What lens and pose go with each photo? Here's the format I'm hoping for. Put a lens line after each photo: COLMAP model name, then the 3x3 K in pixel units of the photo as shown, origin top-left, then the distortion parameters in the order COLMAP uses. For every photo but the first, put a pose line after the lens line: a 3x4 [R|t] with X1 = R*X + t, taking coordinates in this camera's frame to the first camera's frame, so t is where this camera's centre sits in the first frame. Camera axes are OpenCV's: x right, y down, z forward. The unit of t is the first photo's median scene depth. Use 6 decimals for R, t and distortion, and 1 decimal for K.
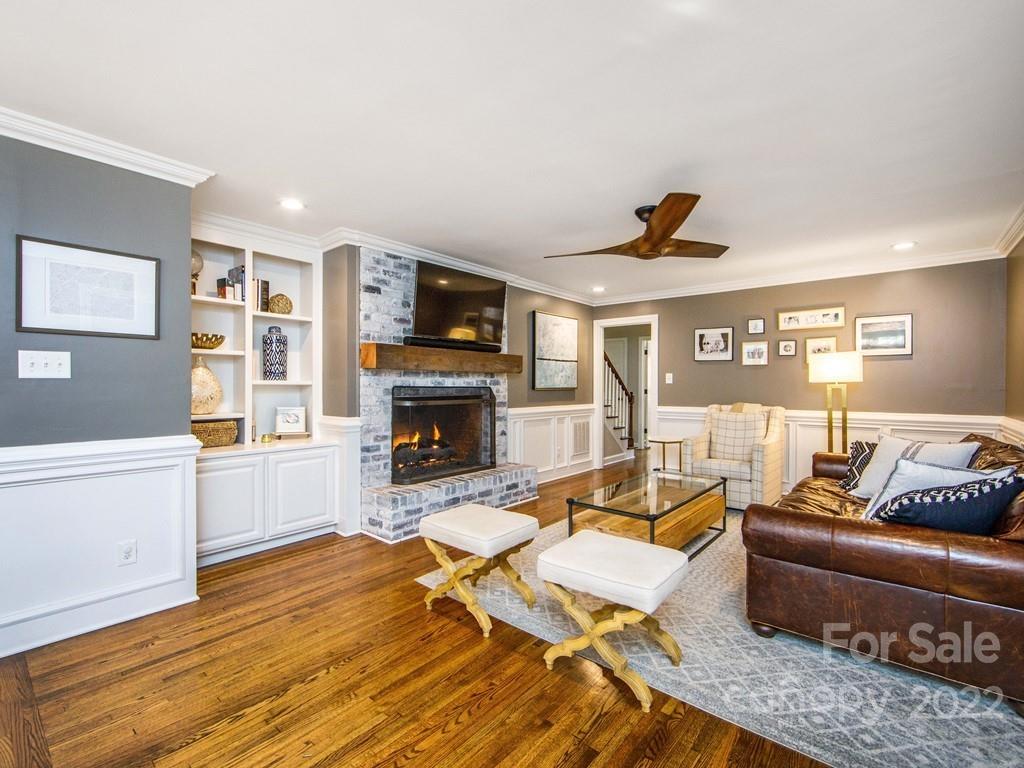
lens RADIAL K [[462.5, 0, 512.0], [0, 462.5, 384.0], [0, 0, 1]] dist [-0.009572, 0.000421]
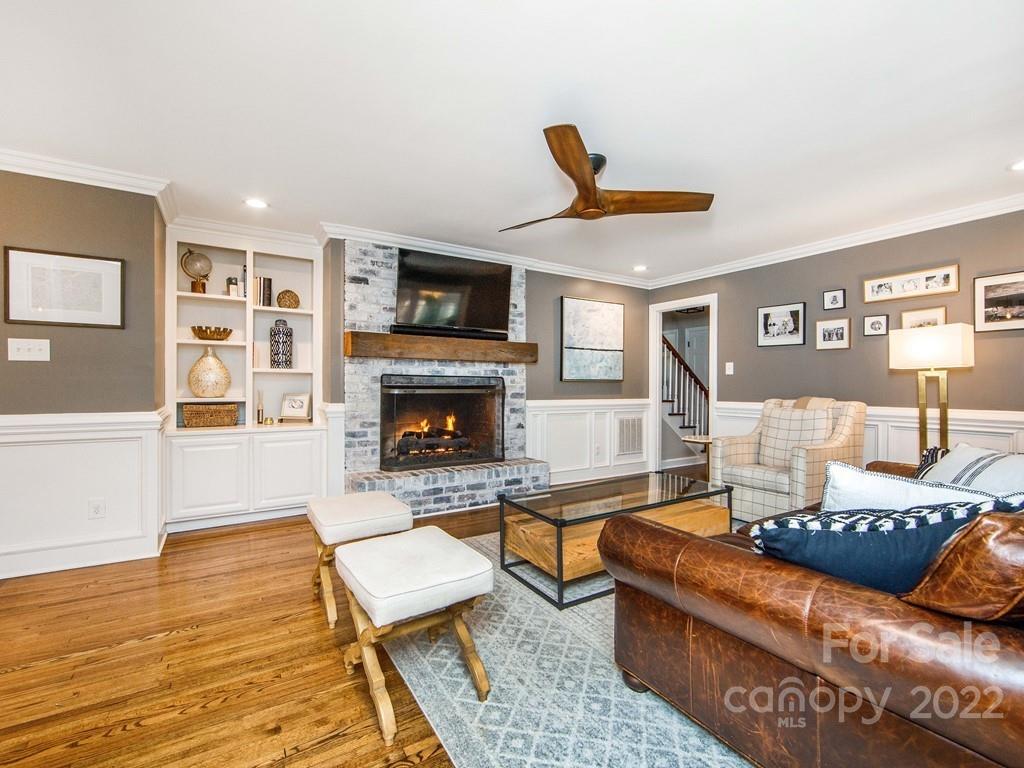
lens RADIAL K [[462.5, 0, 512.0], [0, 462.5, 384.0], [0, 0, 1]] dist [-0.009572, 0.000421]
pose [[0.951850, 0.002640, -0.306552, 0.306764], [-0.002579, 0.999996, 0.000606, 0.023309], [0.306553, 0.000214, 0.951854, 0.111304]]
